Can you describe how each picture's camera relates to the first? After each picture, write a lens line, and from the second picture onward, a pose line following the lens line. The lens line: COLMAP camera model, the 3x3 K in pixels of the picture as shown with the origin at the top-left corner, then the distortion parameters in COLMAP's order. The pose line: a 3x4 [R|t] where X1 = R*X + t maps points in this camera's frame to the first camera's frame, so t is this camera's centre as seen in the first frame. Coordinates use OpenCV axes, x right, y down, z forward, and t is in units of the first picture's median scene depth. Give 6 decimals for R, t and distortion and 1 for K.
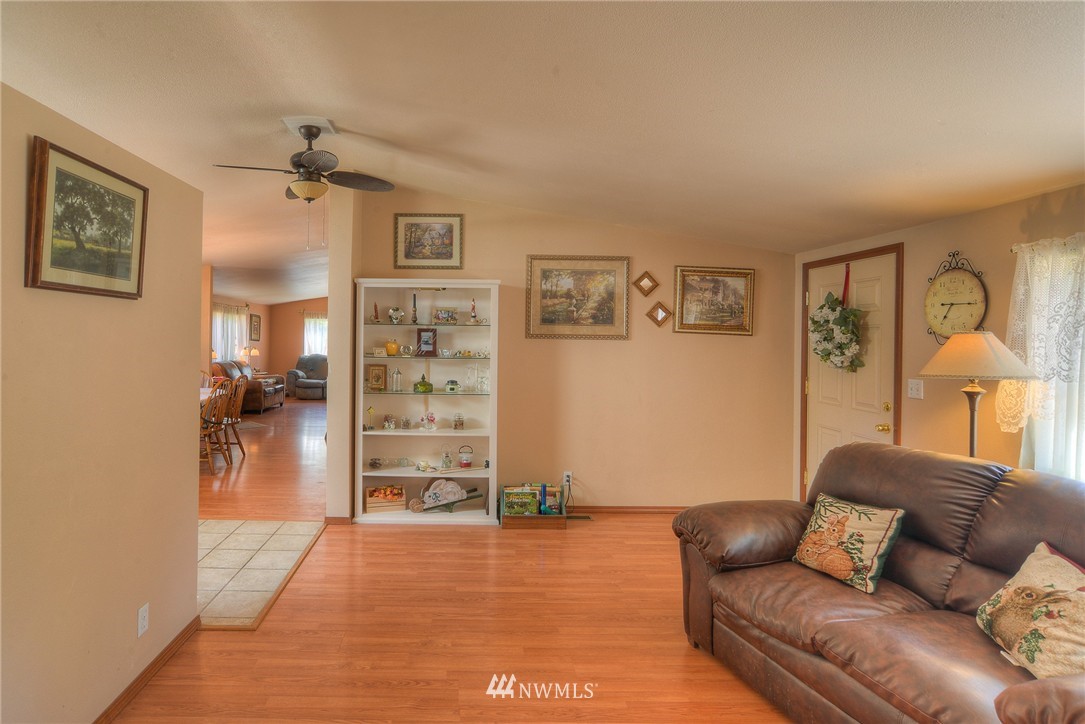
lens RADIAL K [[602.3, 0, 472.8], [0, 602.3, 333.7], [0, 0, 1]] dist [0.008344, 0.004795]
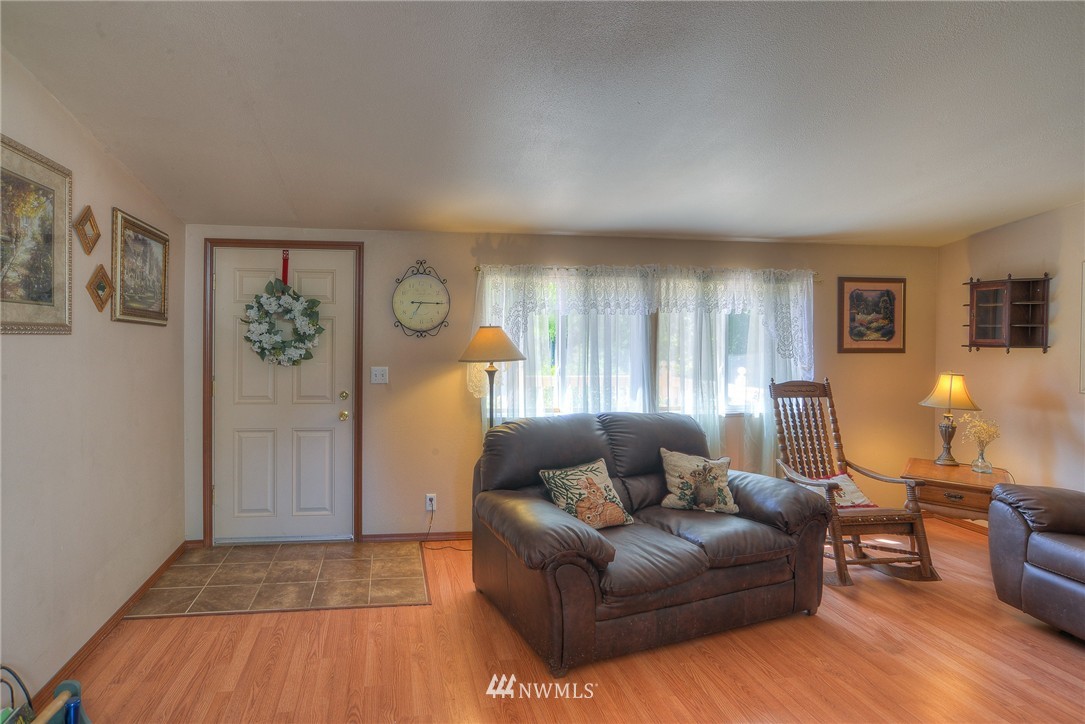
lens RADIAL K [[563.4, 0, 466.7], [0, 563.4, 343.8], [0, 0, 1]] dist [-0.026881, 0.007462]
pose [[-0.110445, -0.031102, 0.993396, -0.412936], [-0.014347, 0.999456, 0.029696, -0.000111], [-0.993779, -0.010973, -0.110831, 1.173675]]
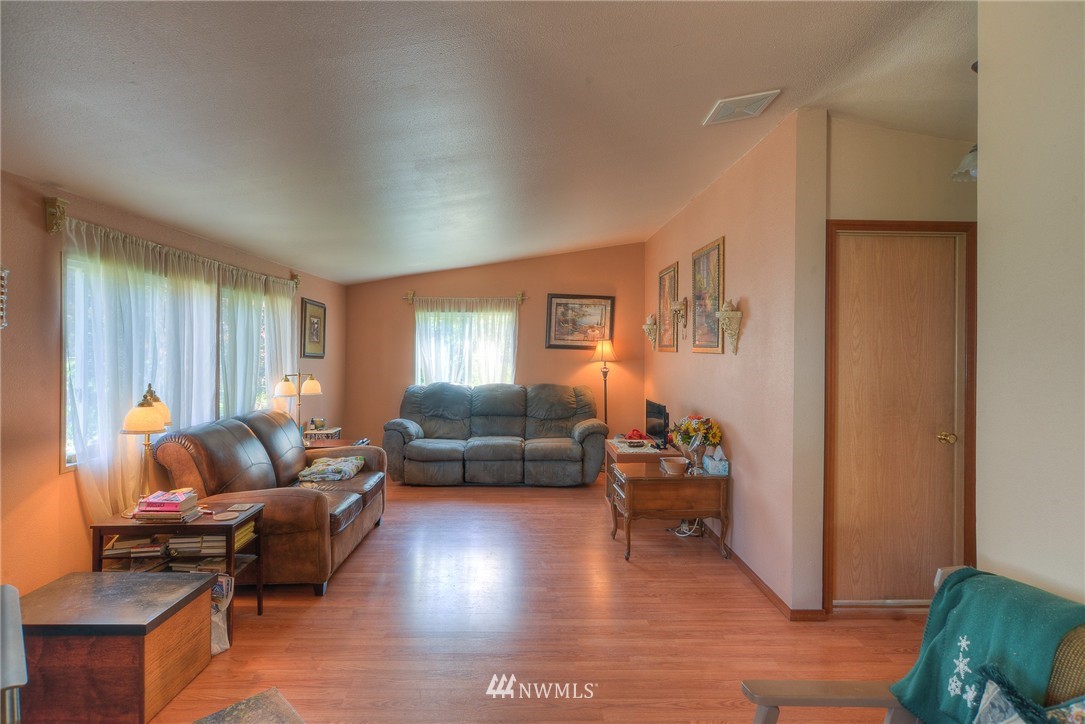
lens RADIAL K [[563.4, 0, 535.1], [0, 563.4, 343.6], [0, 0, 1]] dist [-0.026881, 0.007462]
pose [[0.999958, -0.008459, 0.003617, -0.206387], [0.008457, 0.999964, 0.000548, 0.002058], [-0.003621, -0.000518, 0.999993, 0.608766]]
